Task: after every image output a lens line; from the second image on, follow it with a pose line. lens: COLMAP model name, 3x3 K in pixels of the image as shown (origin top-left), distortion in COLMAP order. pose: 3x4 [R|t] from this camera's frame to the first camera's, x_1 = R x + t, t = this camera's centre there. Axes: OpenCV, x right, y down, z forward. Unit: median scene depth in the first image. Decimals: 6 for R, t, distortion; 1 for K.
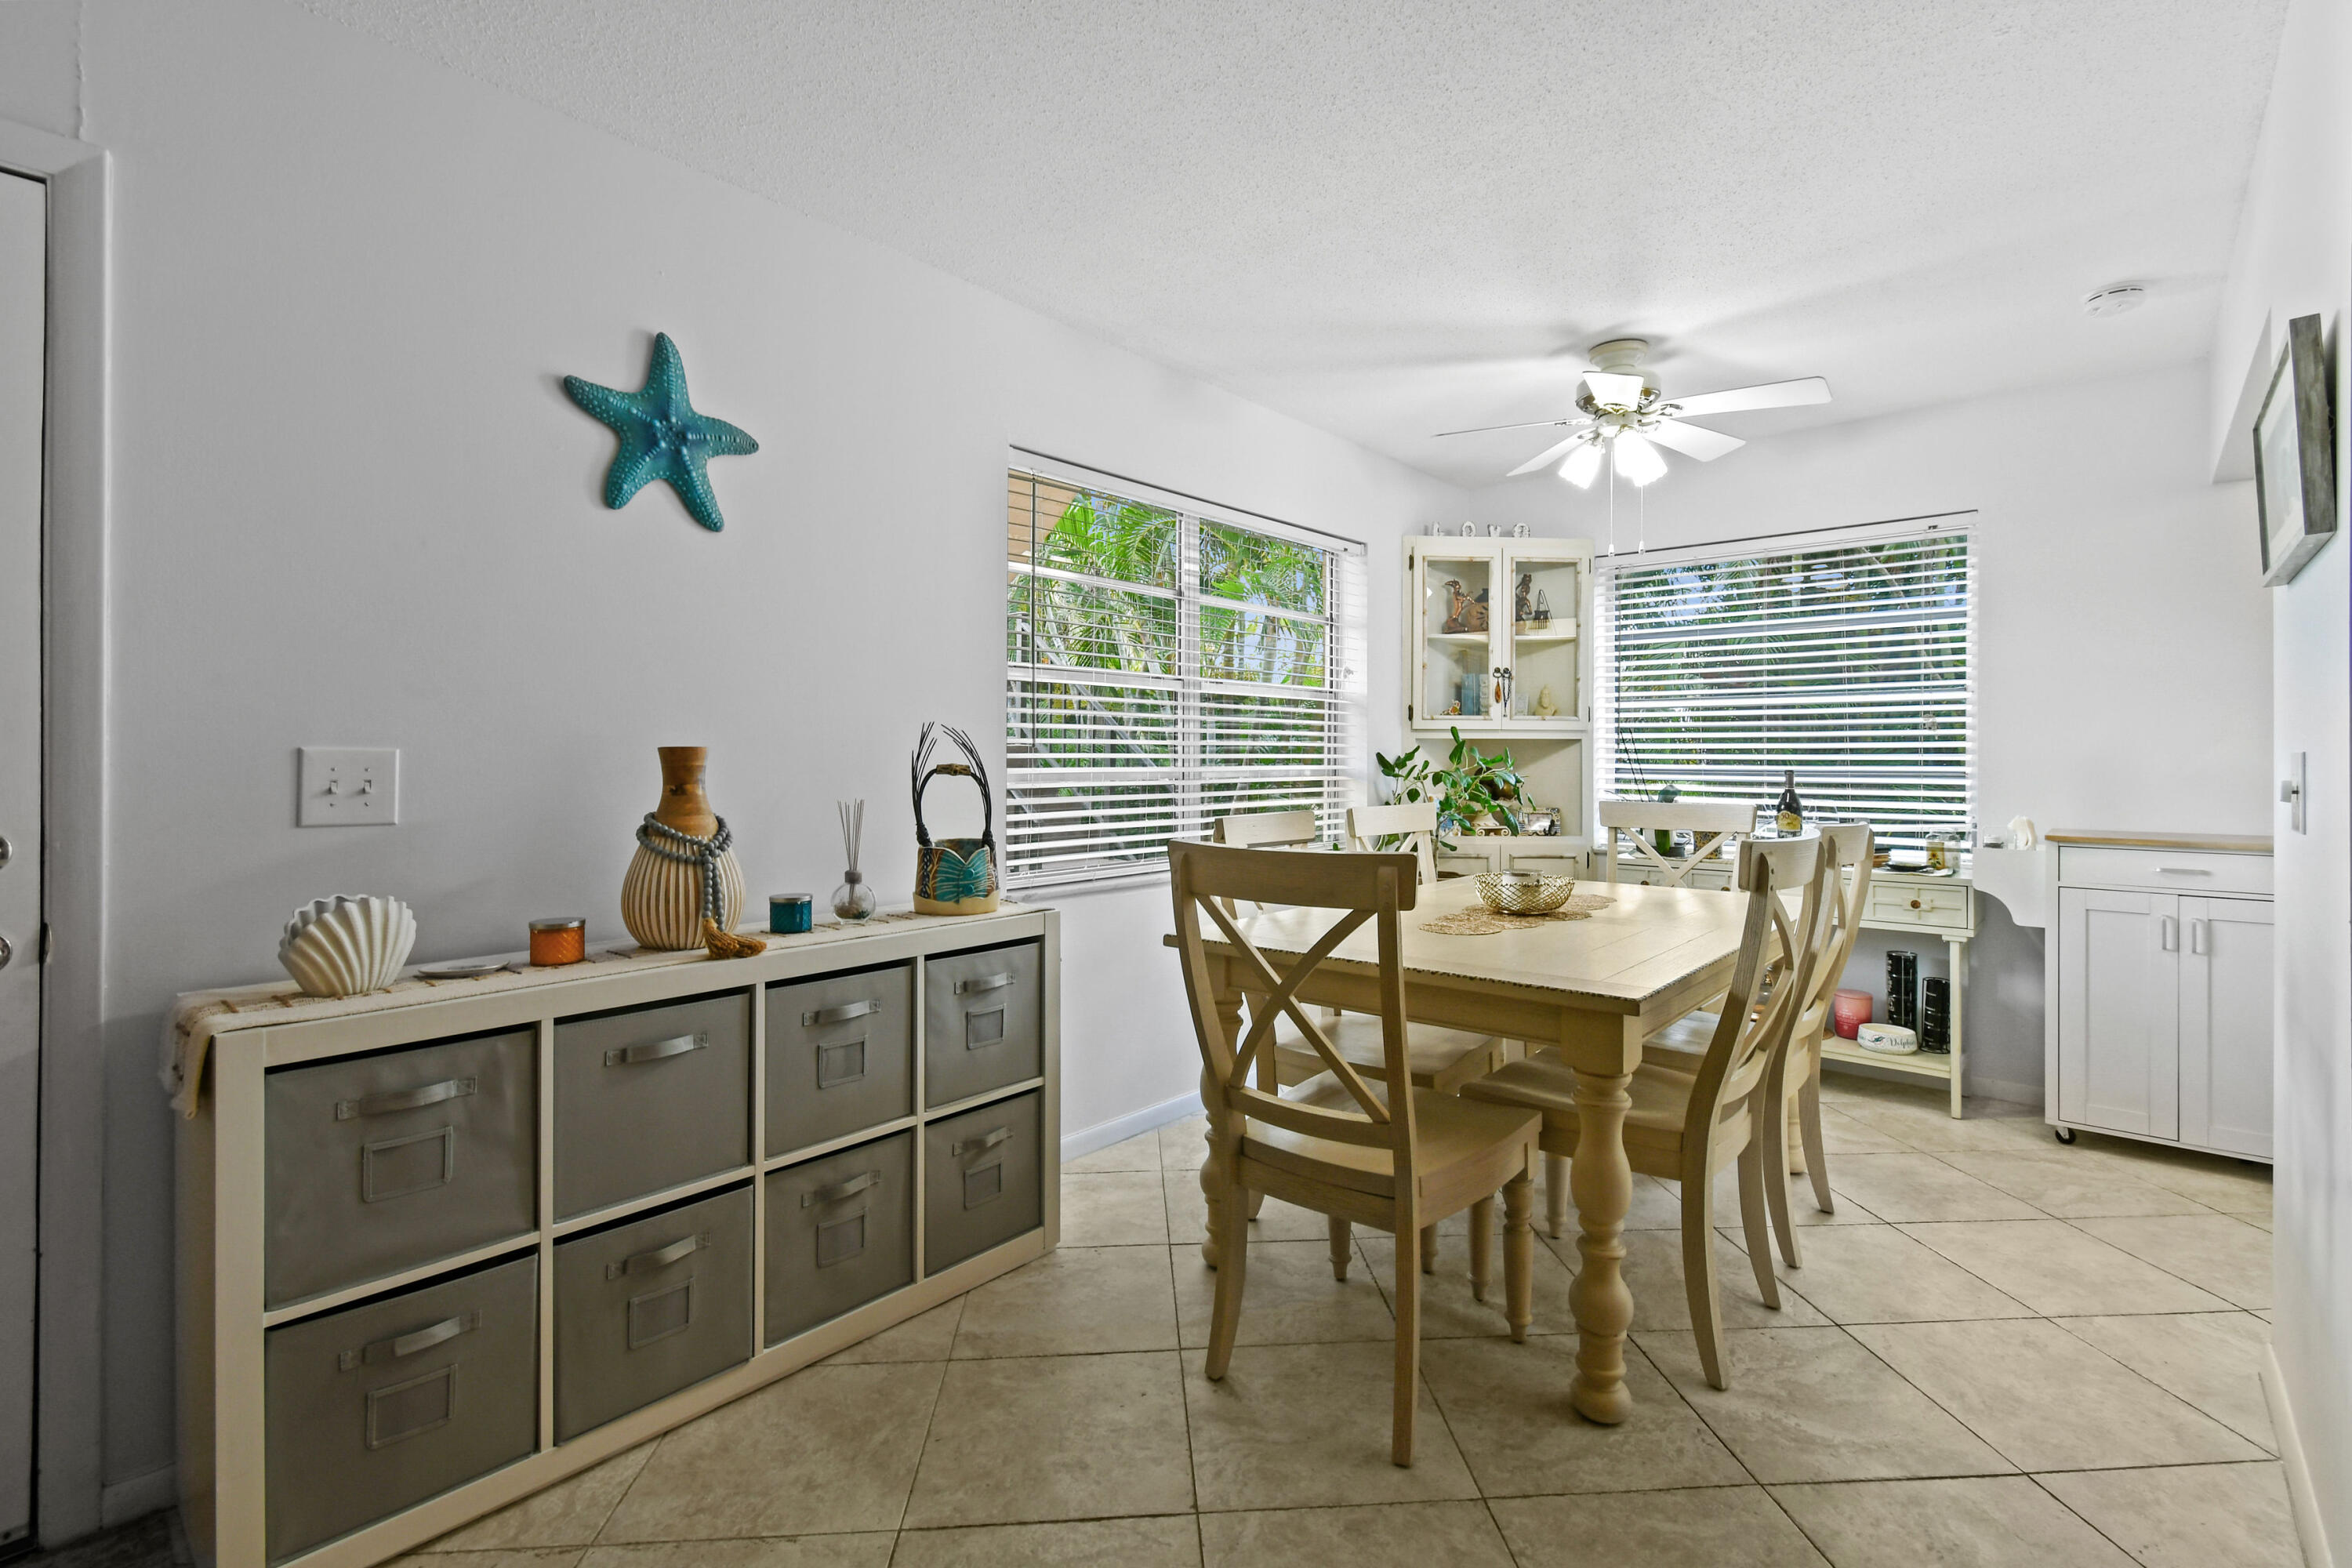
lens RADIAL K [[1038.9, 0, 1174.4], [0, 1038.9, 756.5], [0, 0, 1]] dist [0.011498, -0.006215]
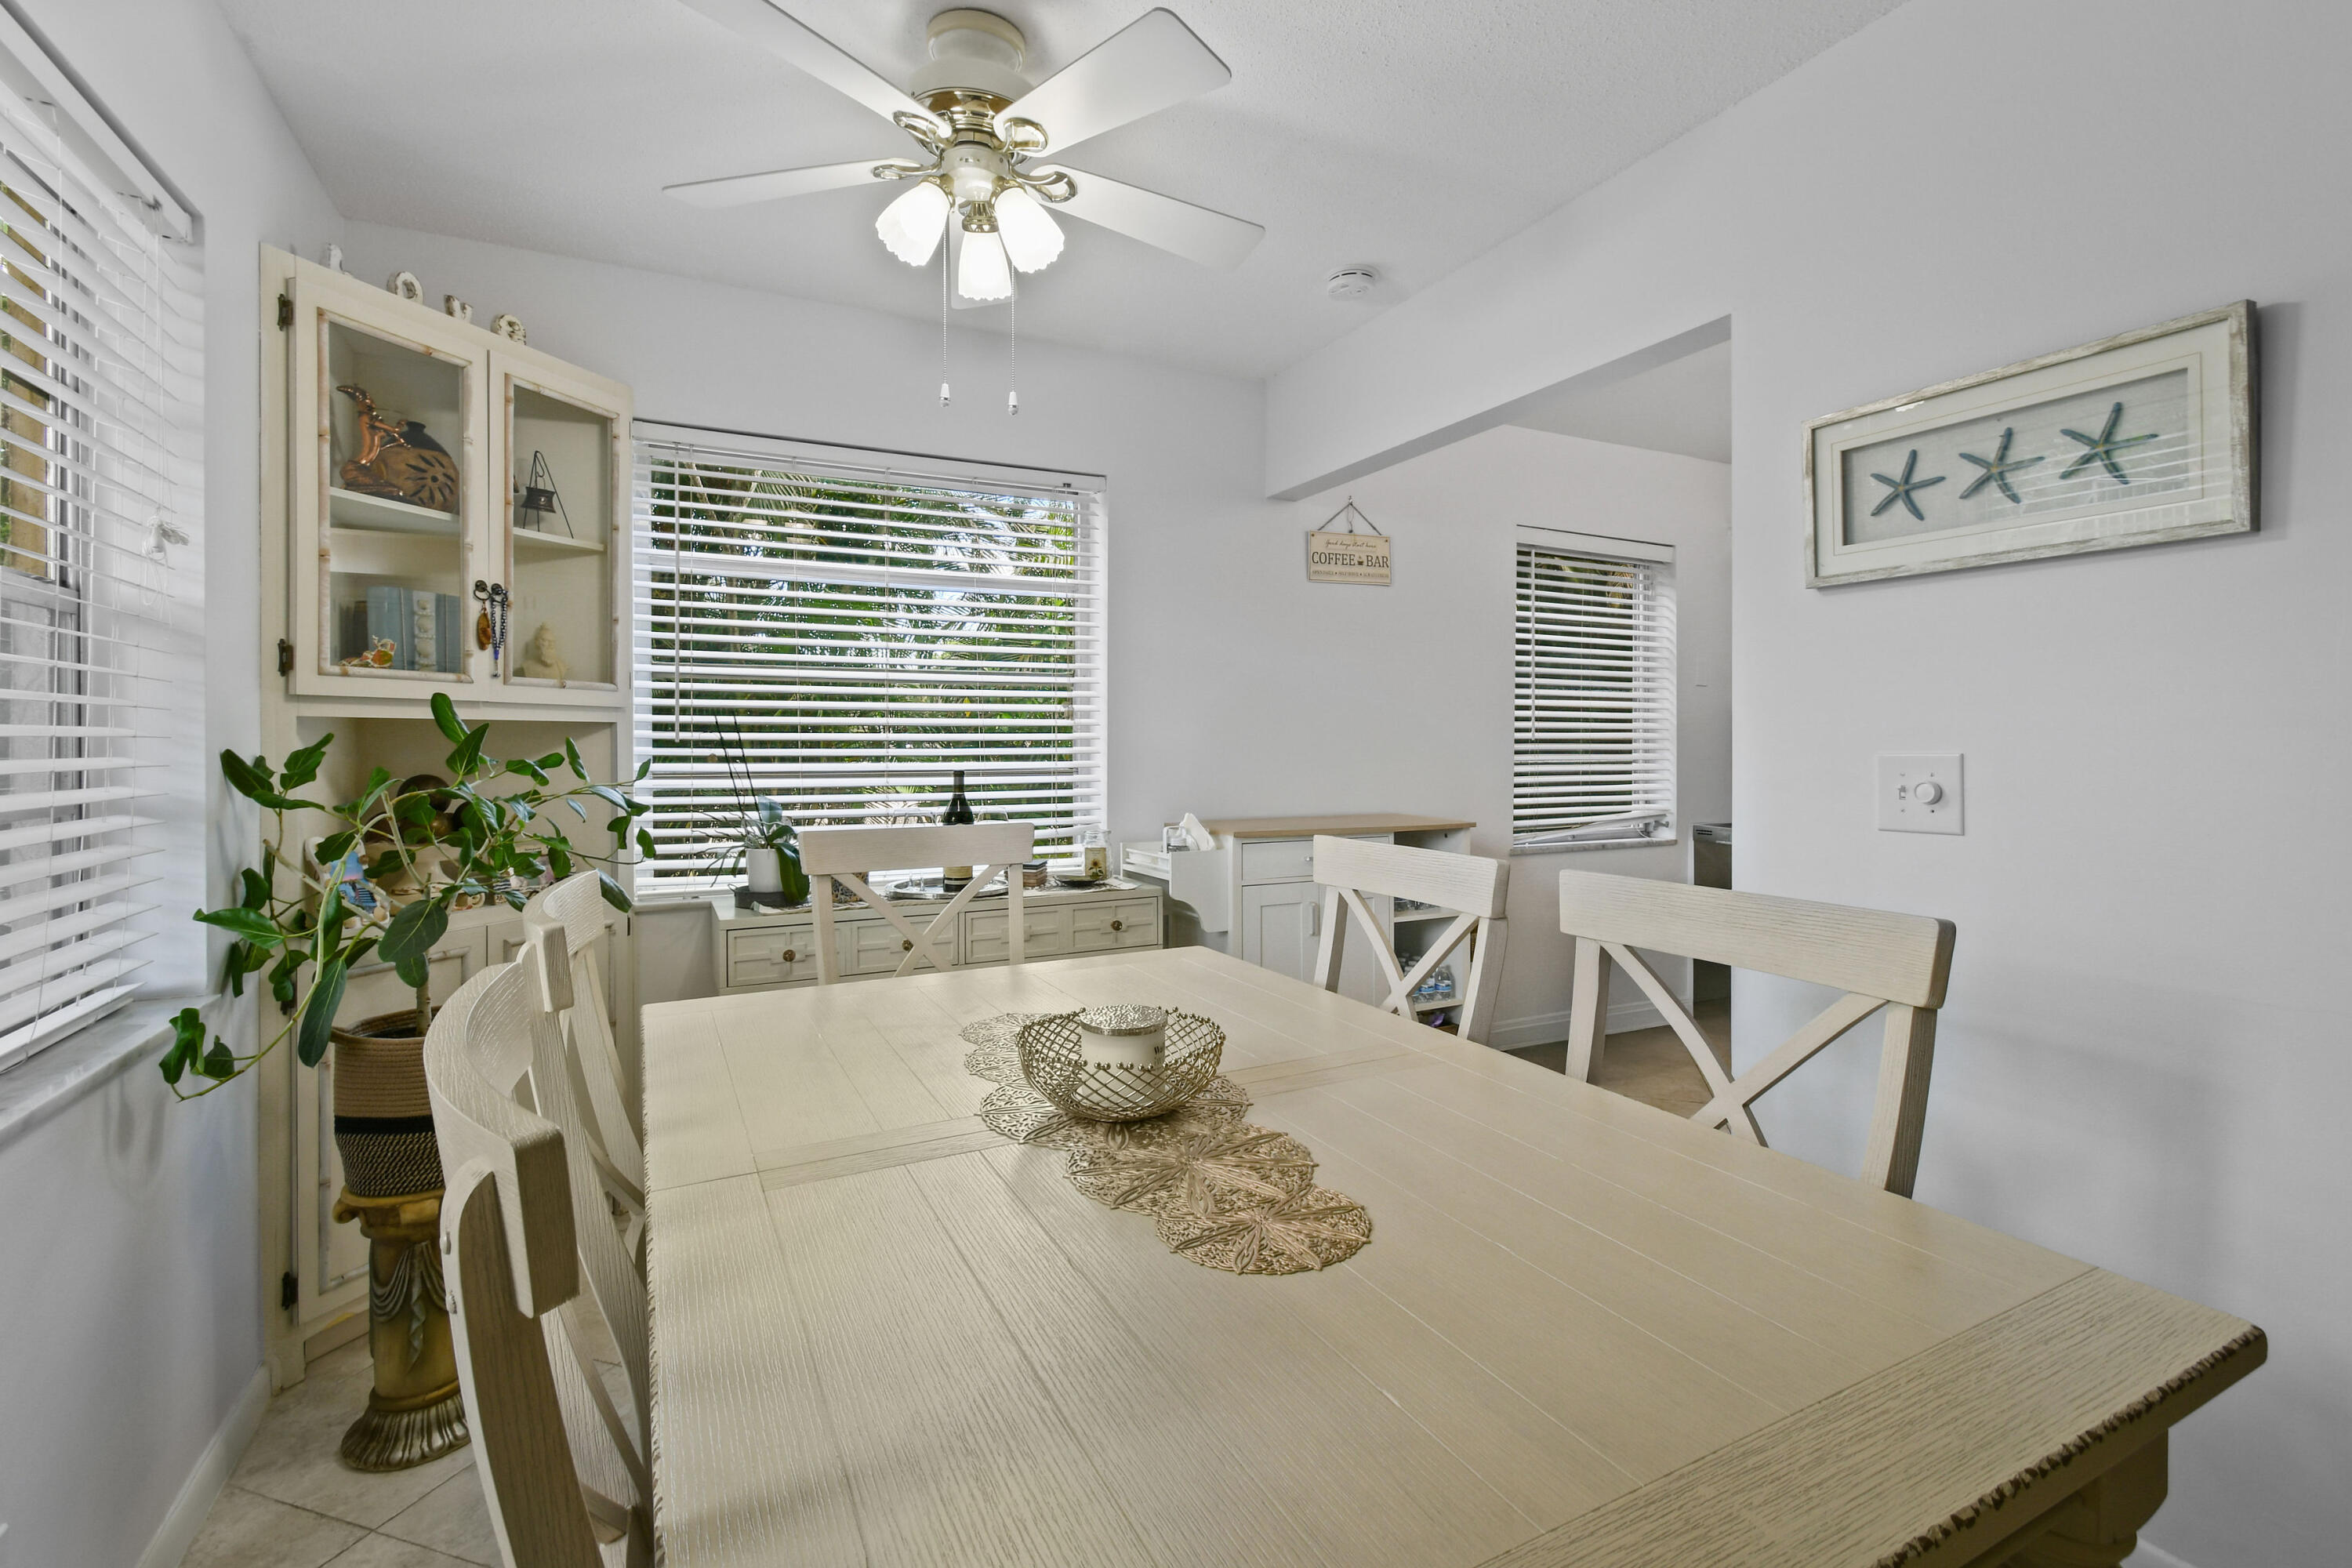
lens RADIAL K [[1075.4, 0, 1236.1], [0, 1075.4, 741.4], [0, 0, 1]] dist [0.002460, 0.000132]
pose [[0.355675, -0.004320, 0.934600, -0.068198], [0.001834, 0.999991, 0.003925, -0.010330], [-0.934608, 0.000318, 0.355680, 0.599220]]
